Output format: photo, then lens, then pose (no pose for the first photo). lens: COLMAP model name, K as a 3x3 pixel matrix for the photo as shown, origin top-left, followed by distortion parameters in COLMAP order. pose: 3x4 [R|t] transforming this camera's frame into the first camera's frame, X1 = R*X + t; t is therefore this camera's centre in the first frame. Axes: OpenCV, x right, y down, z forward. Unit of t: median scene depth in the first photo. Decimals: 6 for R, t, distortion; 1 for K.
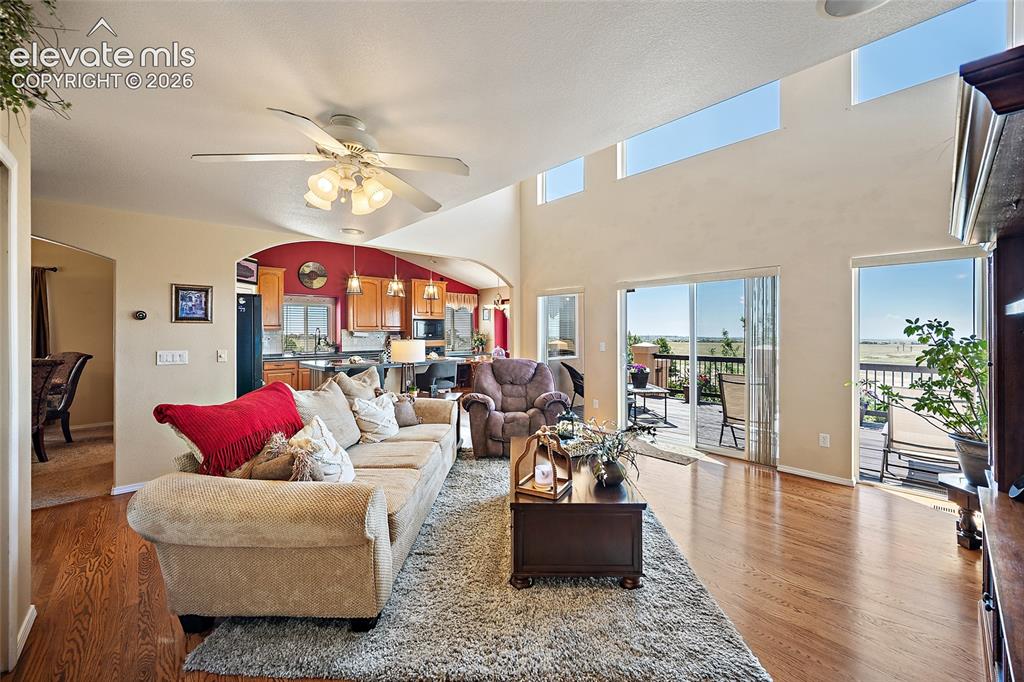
lens RADIAL K [[402.9, 0, 507.7], [0, 402.9, 332.6], [0, 0, 1]] dist [-0.008679, 0.001978]
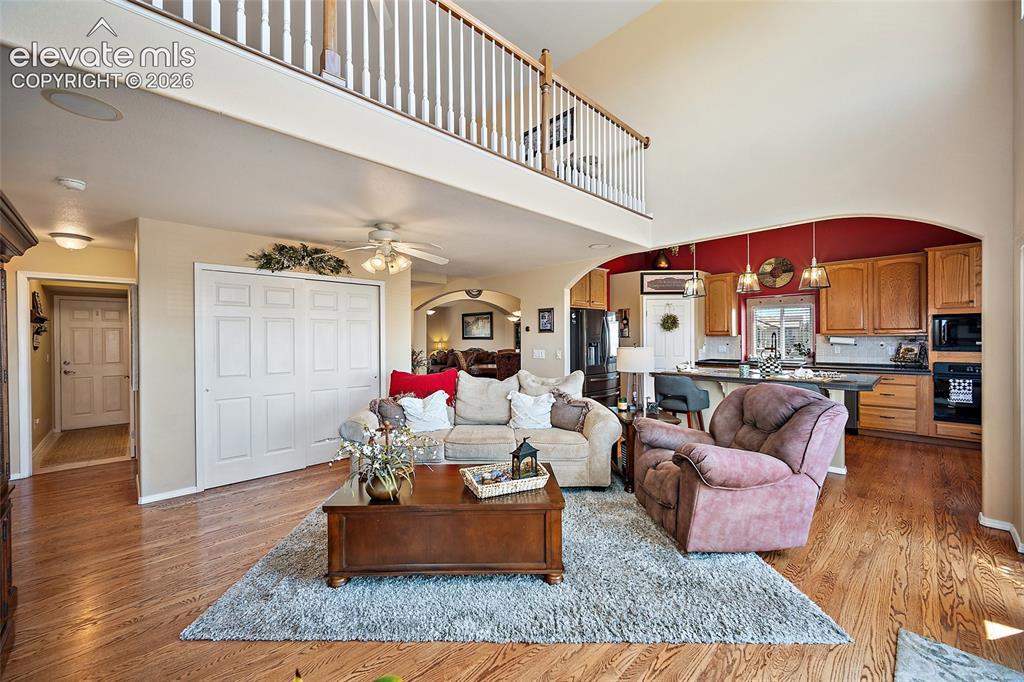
lens RADIAL K [[402.9, 0, 510.3], [0, 402.9, 339.6], [0, 0, 1]] dist [-0.008679, 0.001978]
pose [[0.026671, 0.004989, -0.999632, 0.376486], [0.002565, 0.999984, 0.005059, -0.002445], [0.999641, -0.002699, 0.026658, 0.398113]]
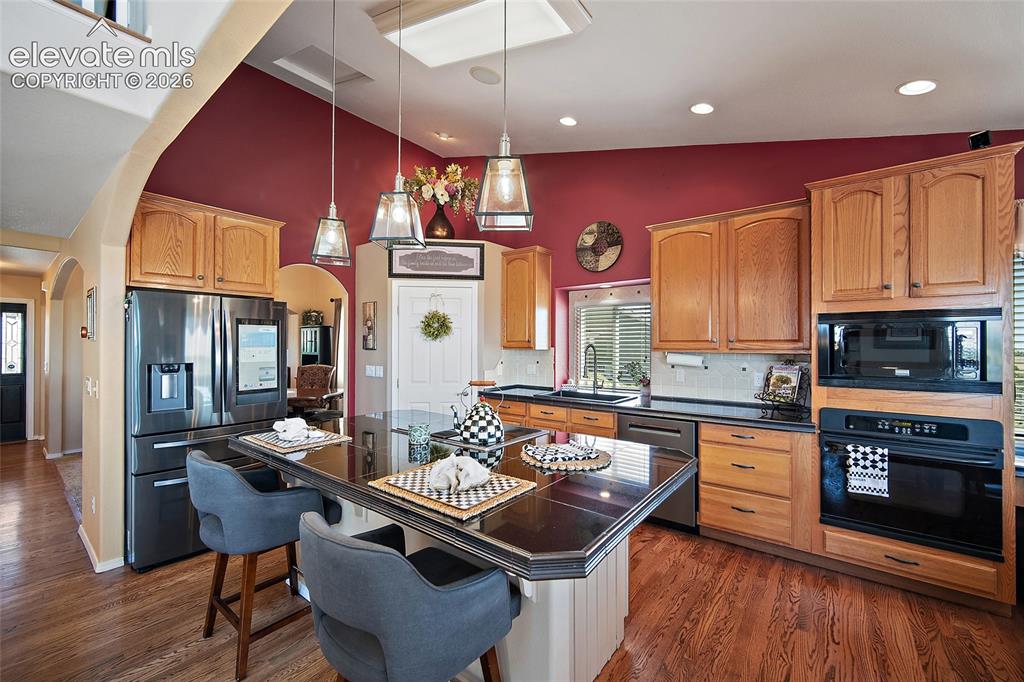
lens RADIAL K [[402.9, 0, 517.6], [0, 402.9, 343.4], [0, 0, 1]] dist [-0.008679, 0.001978]
pose [[0.167560, -0.004795, -0.985850, 0.025951], [-0.009156, 0.999937, -0.006420, -0.009001], [0.985819, 0.010102, 0.167505, 0.805869]]
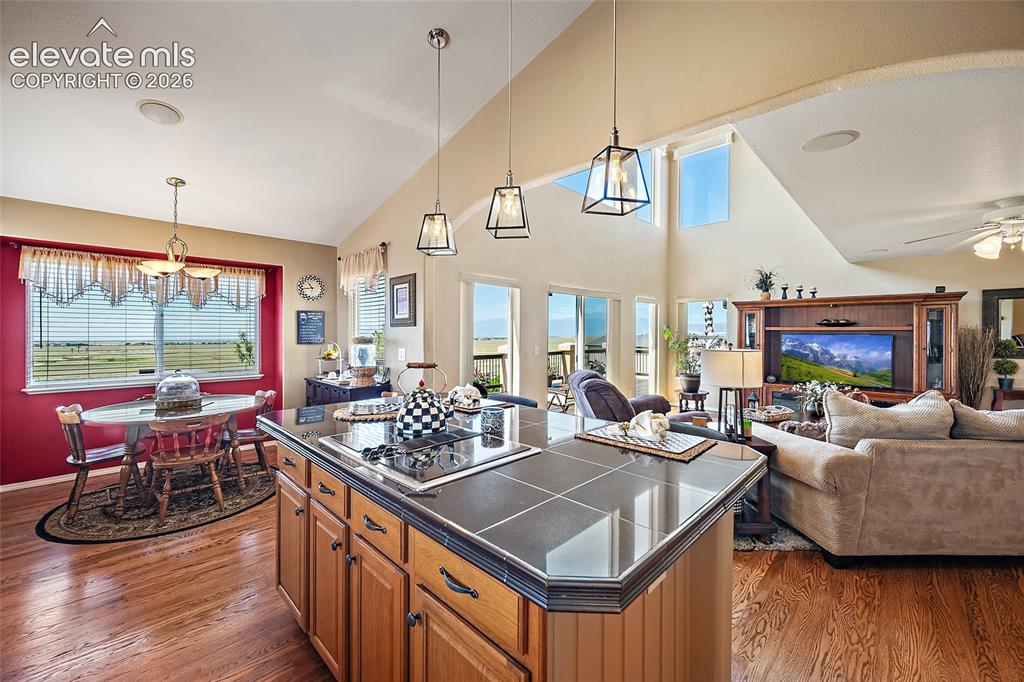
lens RADIAL K [[402.9, 0, 517.6], [0, 402.9, 331.8], [0, 0, 1]] dist [-0.008679, 0.001978]
pose [[-0.054928, 0.005928, 0.998473, -0.492333], [0.000595, 0.999982, -0.005904, -0.001388], [-0.998490, 0.000269, -0.054931, 0.765991]]
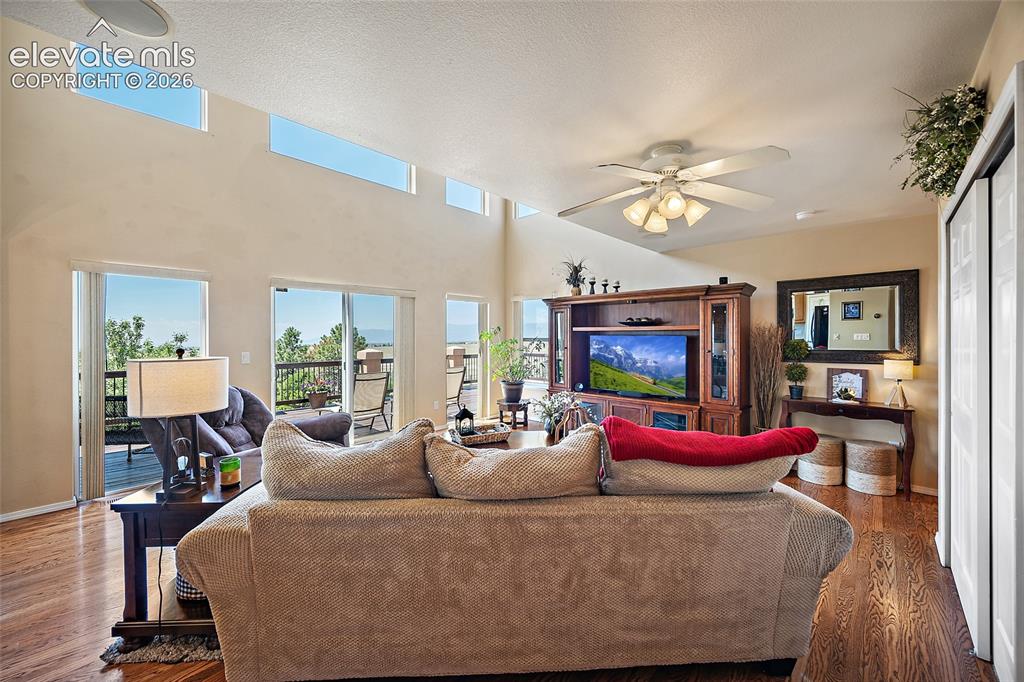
lens RADIAL K [[402.9, 0, 512.9], [0, 402.9, 340.5], [0, 0, 1]] dist [-0.008679, 0.001978]
pose [[-0.087900, -0.005557, 0.996114, -0.405251], [0.008169, 0.999947, 0.006299, 0.001877], [-0.996096, 0.008691, -0.087850, 0.393654]]
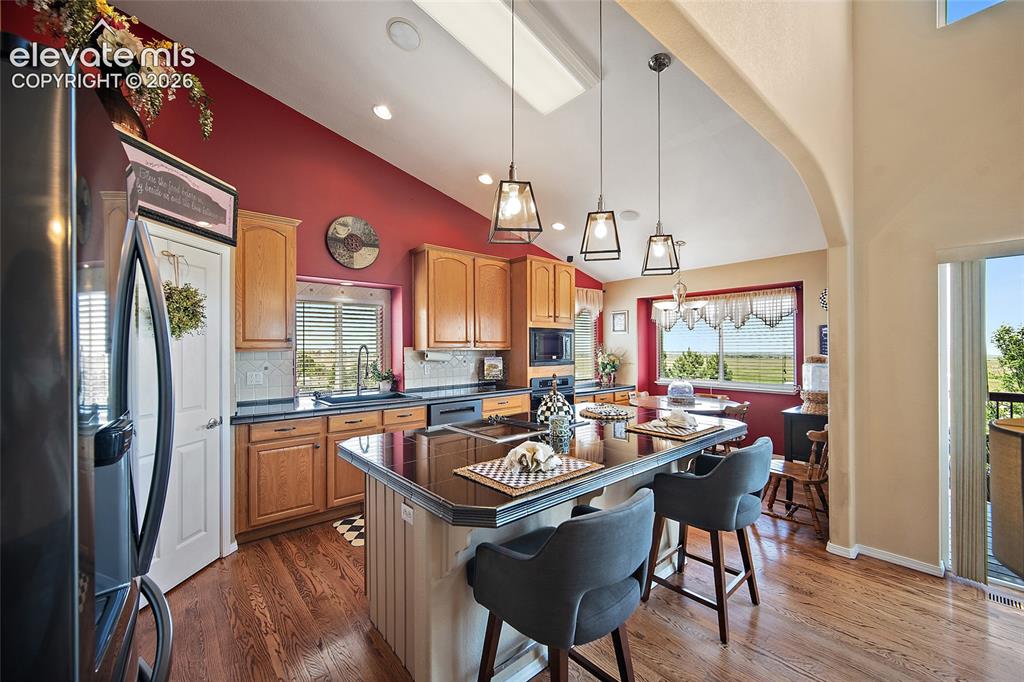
lens RADIAL K [[402.9, 0, 508.2], [0, 402.9, 346.2], [0, 0, 1]] dist [-0.008679, 0.001978]
pose [[0.999449, -0.001715, -0.033144, -0.270828], [0.001615, 0.999994, -0.003043, -0.008066], [0.033149, 0.002988, 0.999446, 0.495249]]
